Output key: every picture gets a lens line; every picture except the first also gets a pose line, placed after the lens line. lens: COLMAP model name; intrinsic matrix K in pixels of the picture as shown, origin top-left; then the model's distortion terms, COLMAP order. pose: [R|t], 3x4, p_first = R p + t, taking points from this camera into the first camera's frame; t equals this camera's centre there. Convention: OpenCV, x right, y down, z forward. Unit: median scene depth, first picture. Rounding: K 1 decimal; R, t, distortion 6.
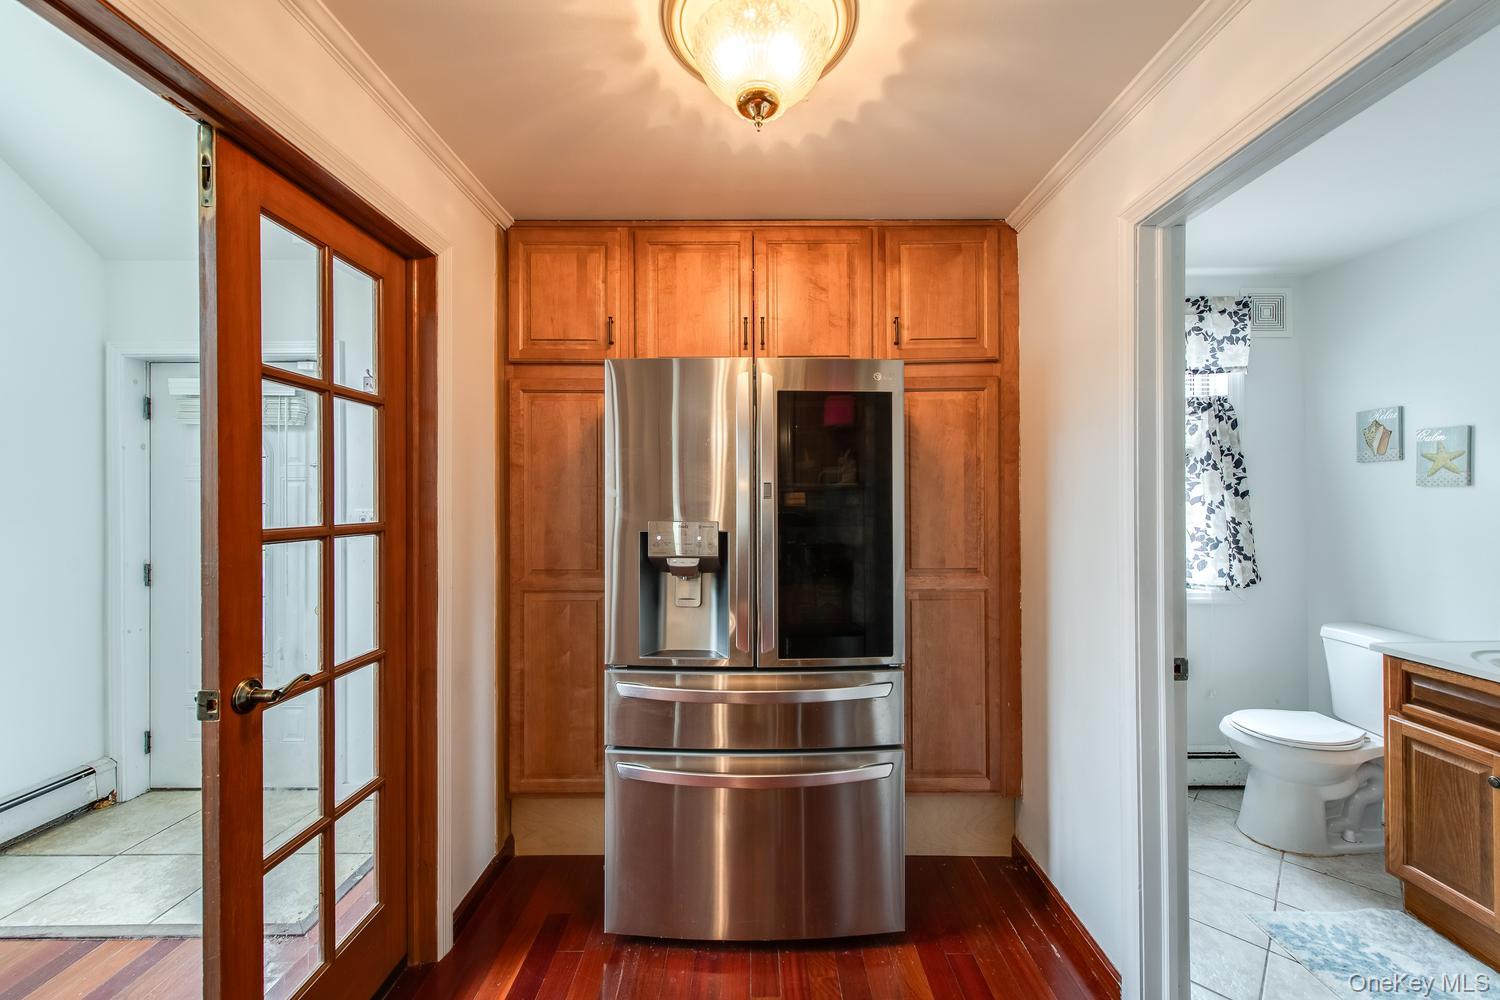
lens RADIAL K [[584.6, 0, 750.1], [0, 584.6, 501.8], [0, 0, 1]] dist [0.001707, -0.000641]
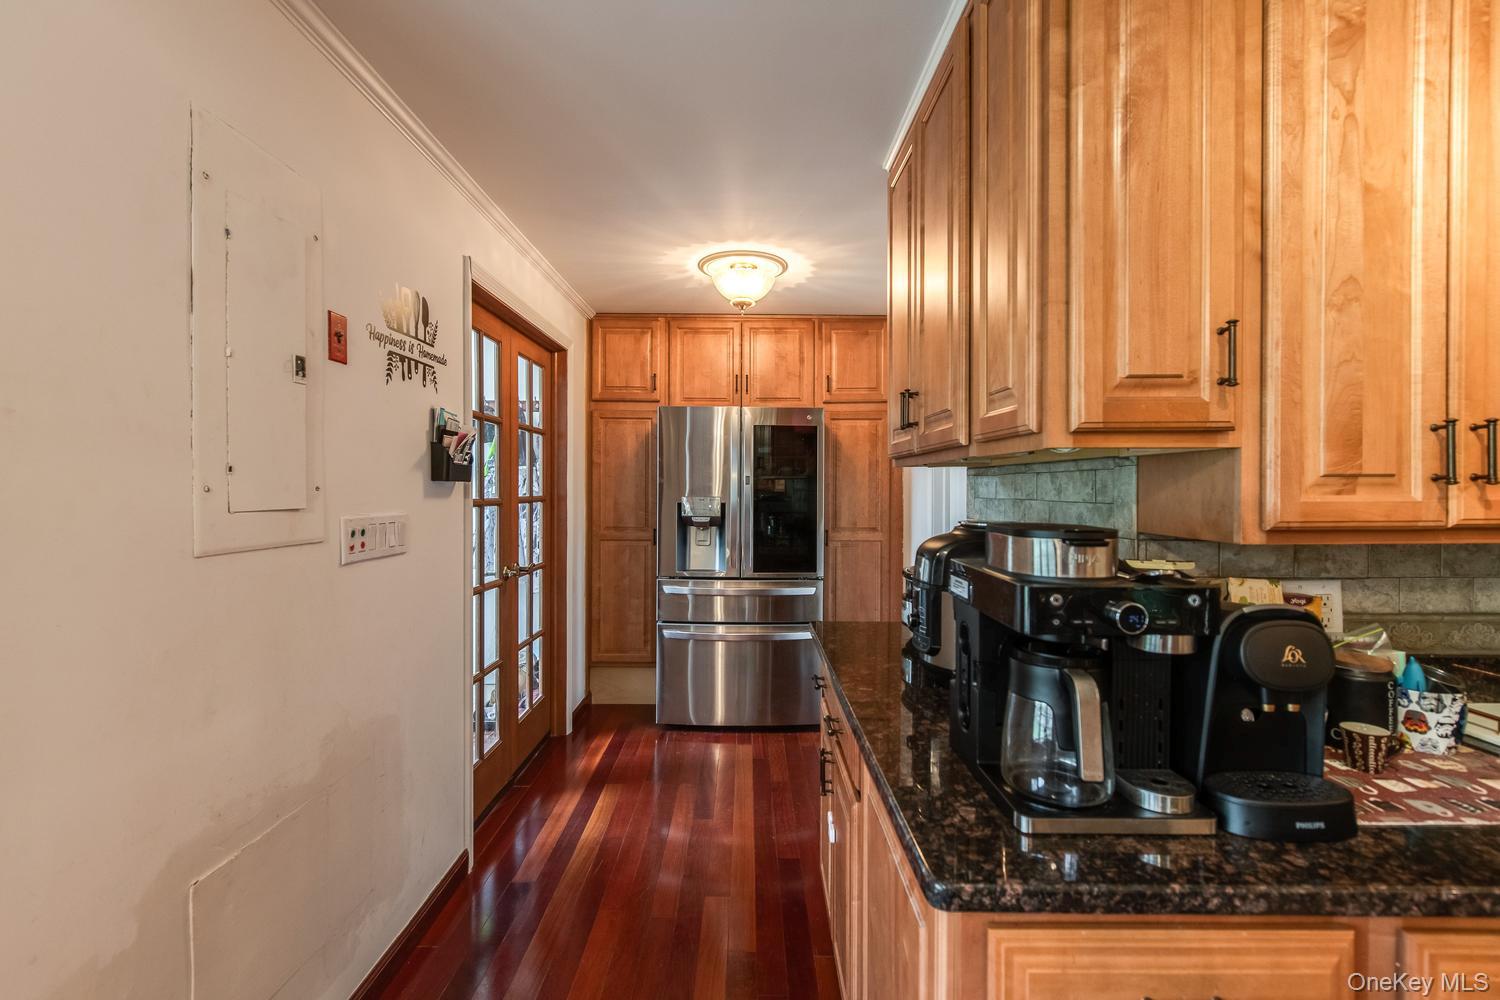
lens RADIAL K [[680.1, 0, 751.1], [0, 680.1, 493.4], [0, 0, 1]] dist [0.002589, 0.000129]
pose [[0.999917, 0.007574, 0.010386, 0.015350], [-0.007668, 0.999929, 0.009079, 0.001946], [-0.010317, -0.009158, 0.999905, -0.916869]]
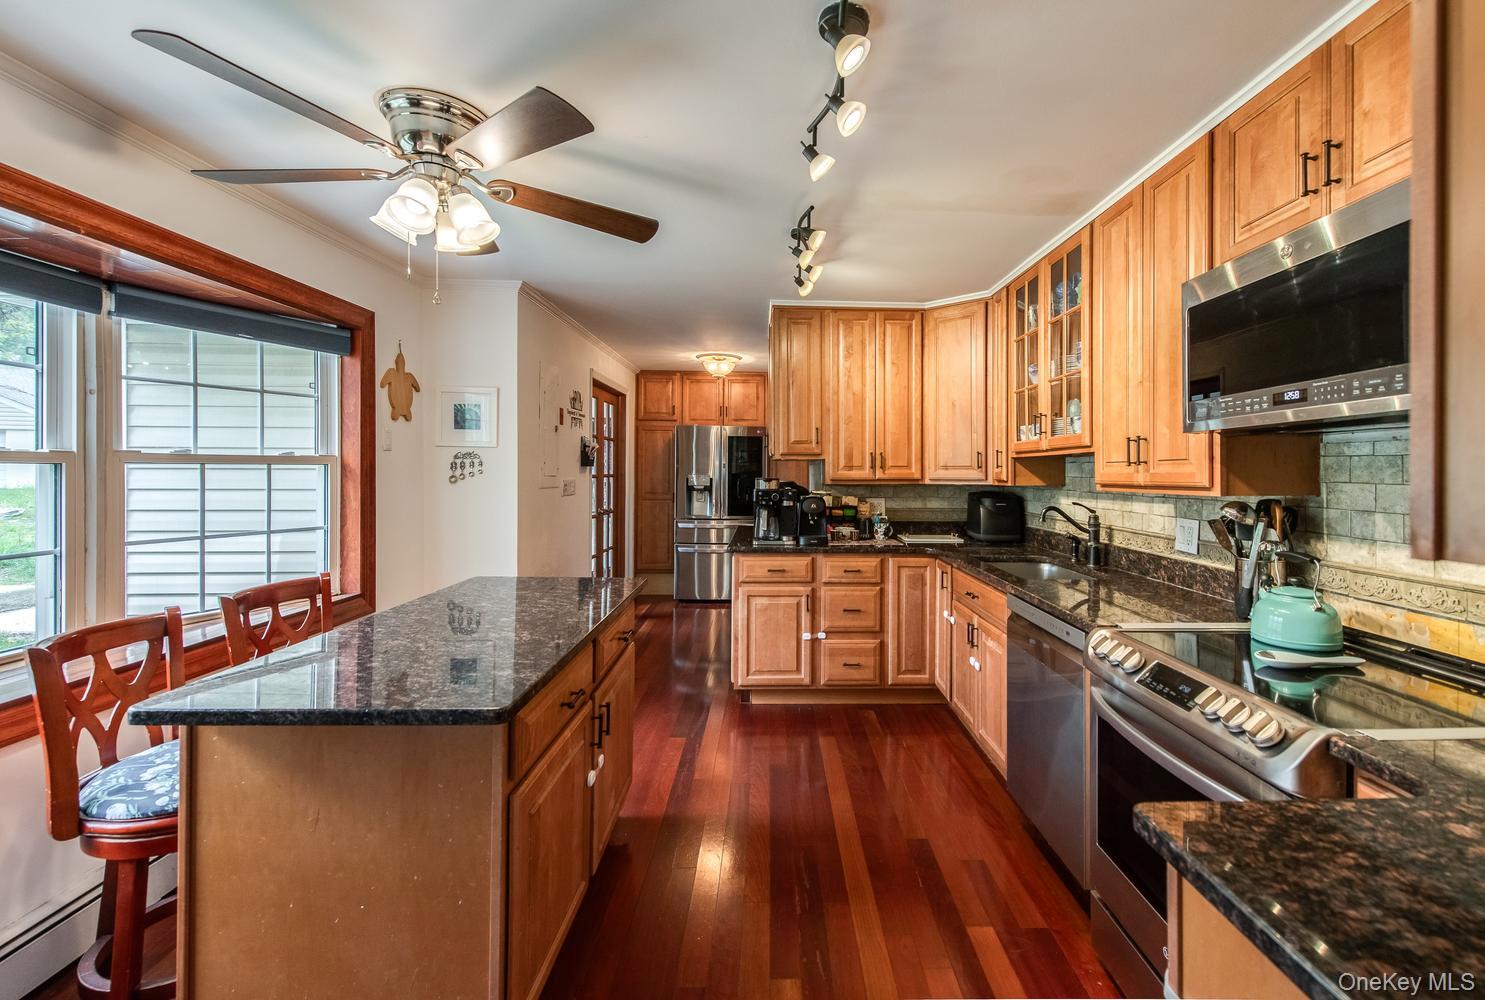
lens RADIAL K [[639.6, 0, 790.5], [0, 639.6, 475.6], [0, 0, 1]] dist [0.000704, -0.000233]
pose [[0.998737, 0.010314, 0.049166, 0.185192], [-0.010683, 0.999917, 0.007244, 0.005134], [-0.049088, -0.007760, 0.998764, -2.191941]]
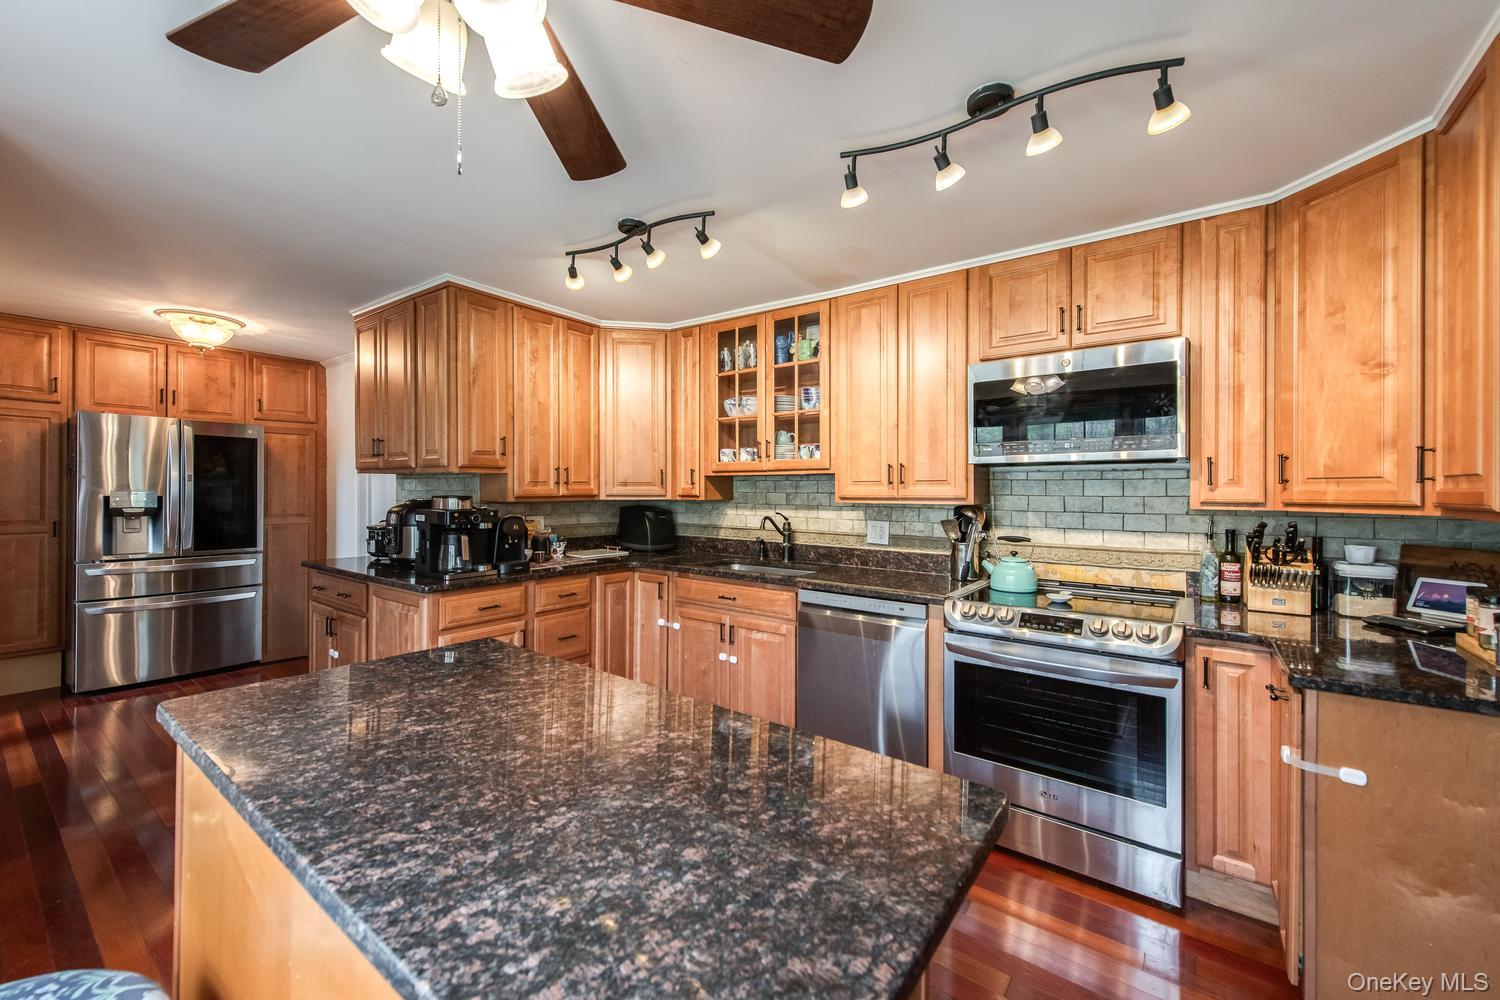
lens RADIAL K [[584.6, 0, 749.5], [0, 584.6, 493.8], [0, 0, 1]] dist [0.001707, -0.000641]
pose [[0.589030, 0.002746, 0.808107, -0.429250], [-0.009814, 0.999945, 0.003756, 0.010059], [-0.808052, -0.010144, 0.589024, -1.739808]]
